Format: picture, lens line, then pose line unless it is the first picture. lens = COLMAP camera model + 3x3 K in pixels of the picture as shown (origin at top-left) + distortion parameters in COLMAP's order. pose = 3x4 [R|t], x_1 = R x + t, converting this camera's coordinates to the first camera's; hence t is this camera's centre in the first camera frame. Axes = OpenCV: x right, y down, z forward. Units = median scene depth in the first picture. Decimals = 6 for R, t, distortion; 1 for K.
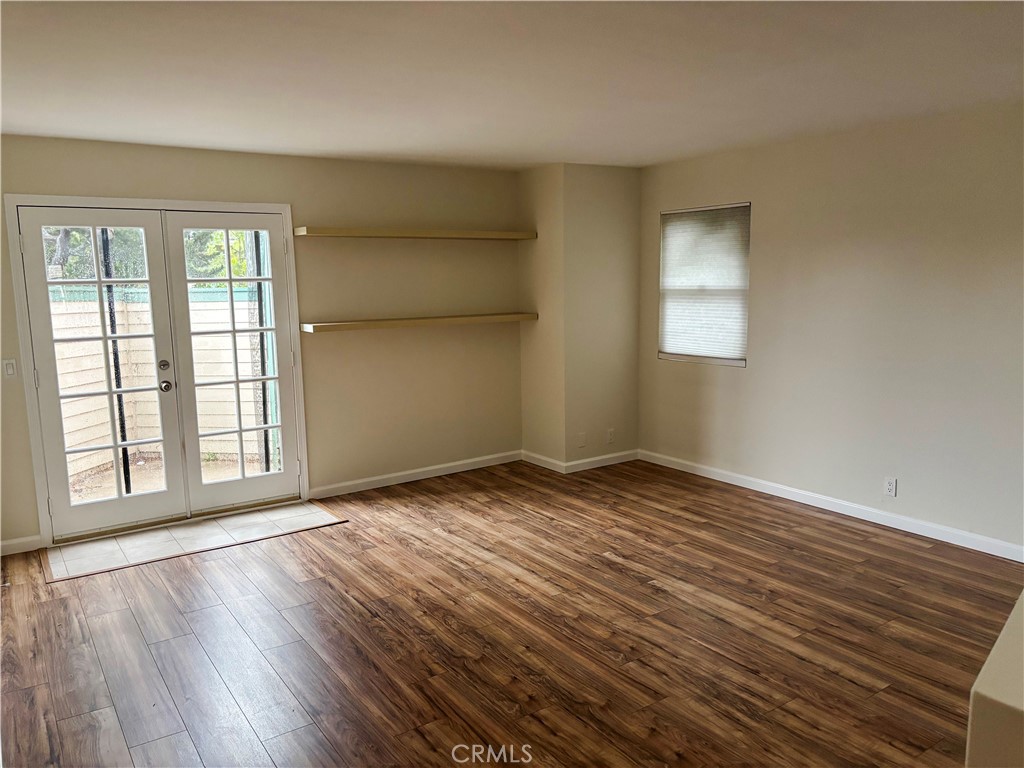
lens RADIAL K [[772.1, 0, 511.0], [0, 772.1, 387.2], [0, 0, 1]] dist [0.006567, 0.005843]
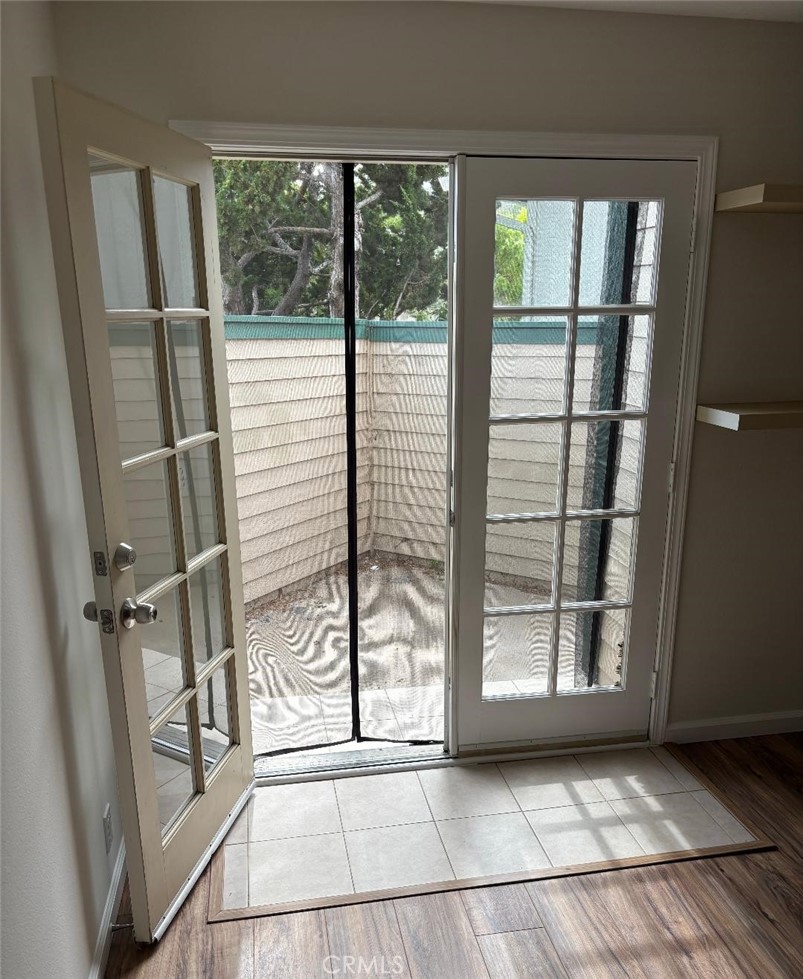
lens RADIAL K [[770.9, 0, 399.0], [0, 770.9, 490.8], [0, 0, 1]] dist [-0.002038, -0.000434]
pose [[0.915464, 0.104335, -0.388638, -0.256332], [-0.064332, 0.991327, 0.114595, -0.073762], [0.397224, -0.079906, 0.914237, 0.501545]]
